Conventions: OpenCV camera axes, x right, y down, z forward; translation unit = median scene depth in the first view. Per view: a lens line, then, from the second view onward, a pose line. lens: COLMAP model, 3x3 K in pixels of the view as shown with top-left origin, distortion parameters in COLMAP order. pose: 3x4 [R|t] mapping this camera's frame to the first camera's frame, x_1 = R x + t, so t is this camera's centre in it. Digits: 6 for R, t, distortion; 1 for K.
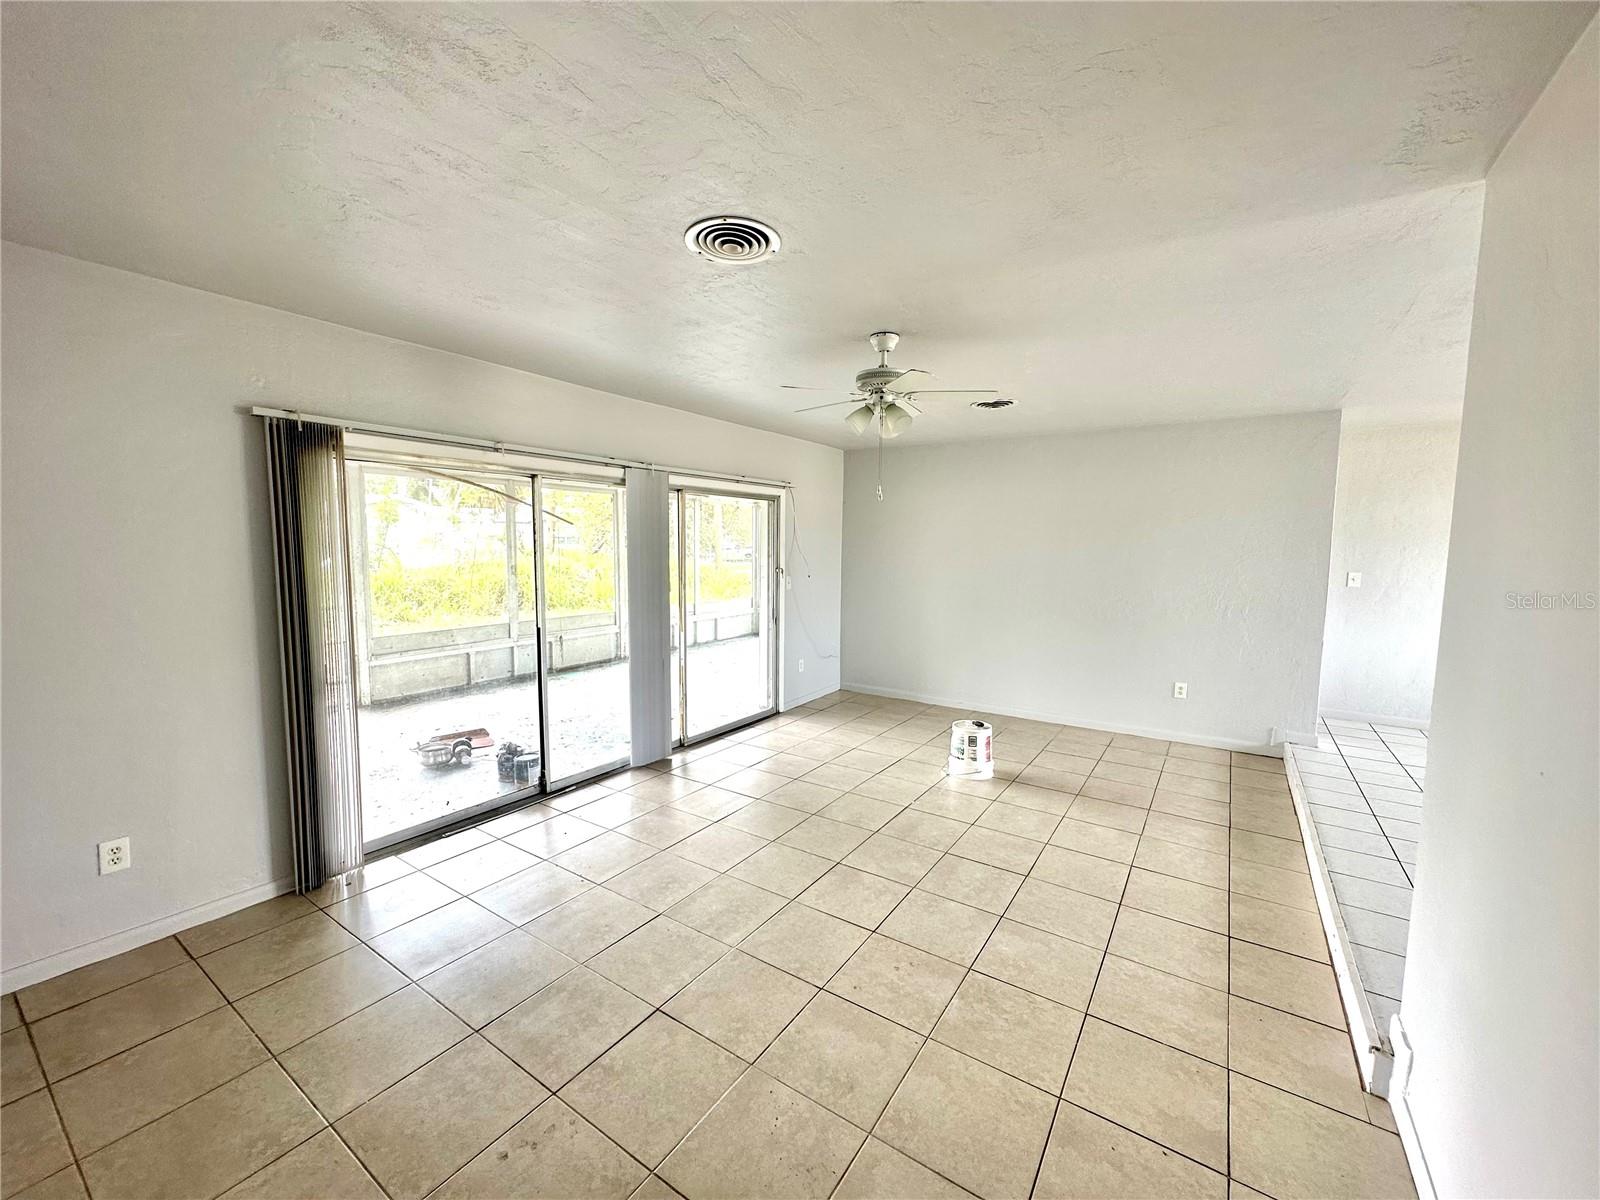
lens RADIAL K [[644.8, 0, 800.9], [0, 644.8, 599.7], [0, 0, 1]] dist [-0.001843, 0.000258]
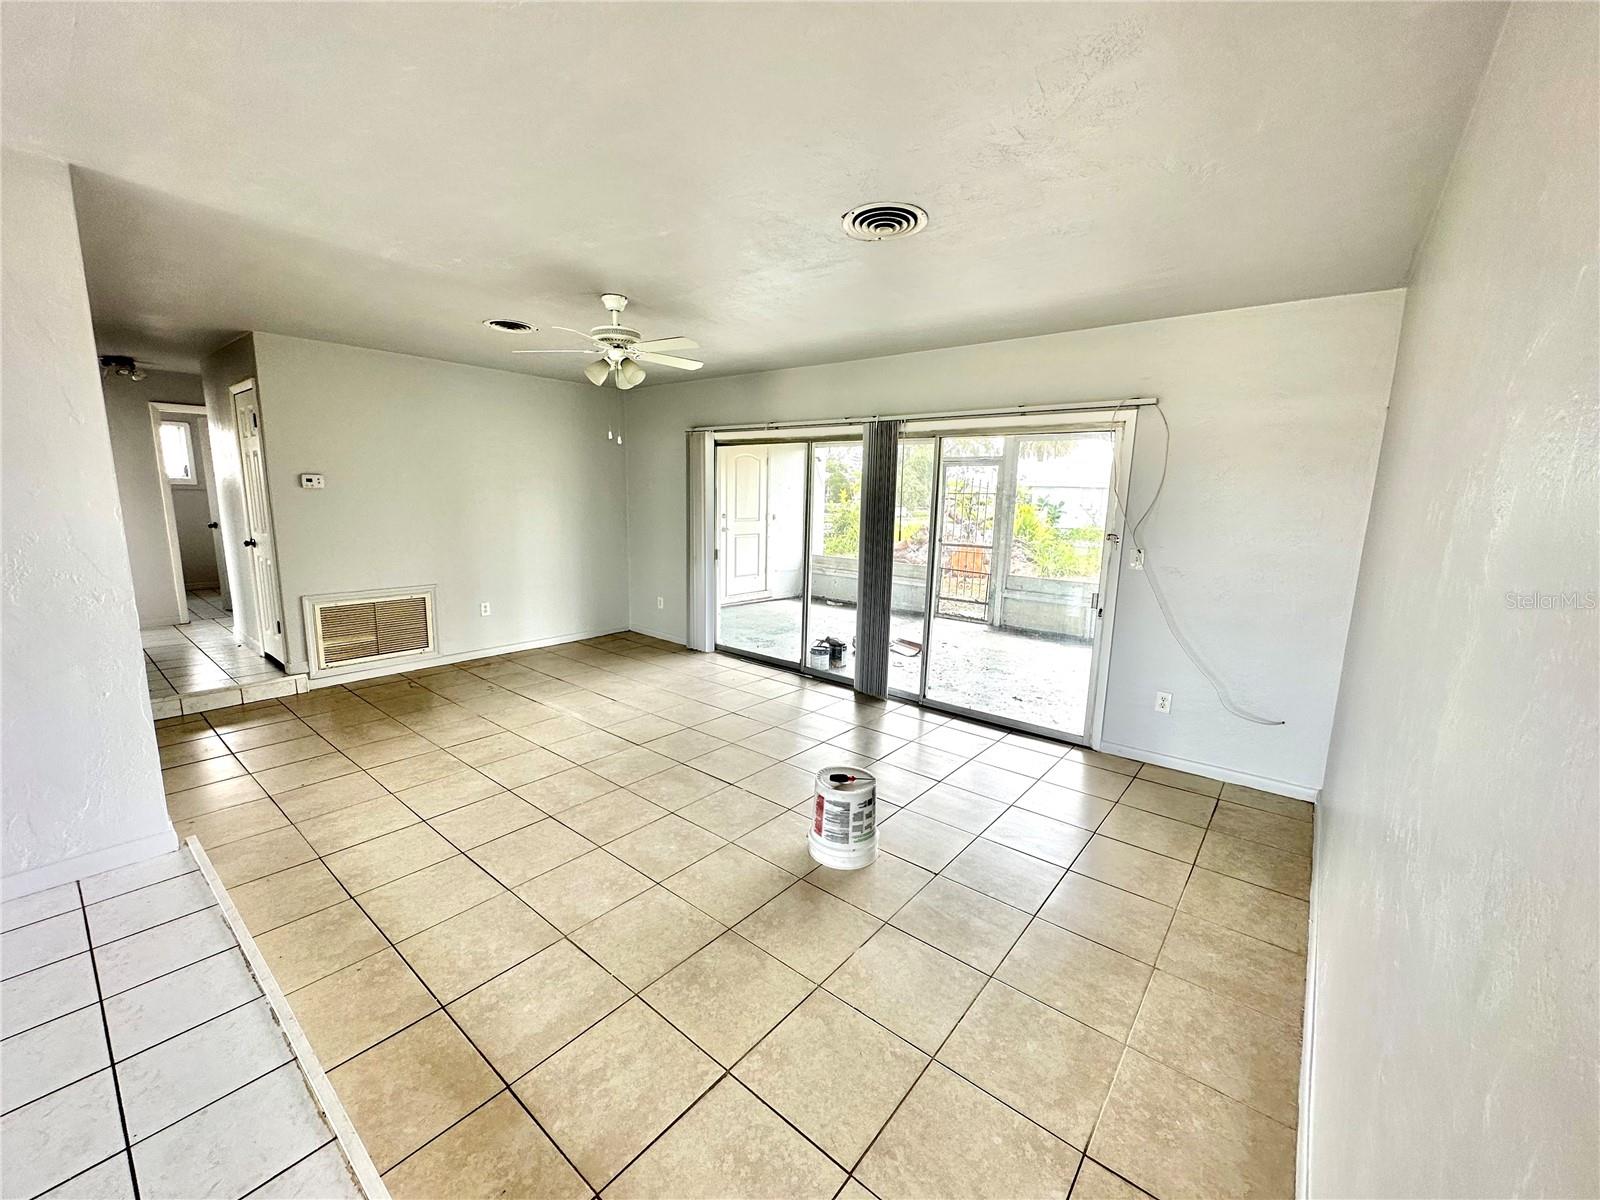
lens RADIAL K [[644.8, 0, 800.9], [0, 644.8, 599.7], [0, 0, 1]] dist [-0.001843, 0.000258]
pose [[-0.101651, 0.151474, -0.983221, 1.093673], [-0.113360, 0.980139, 0.162719, -0.091424], [0.988340, 0.127999, -0.082461, 1.255877]]
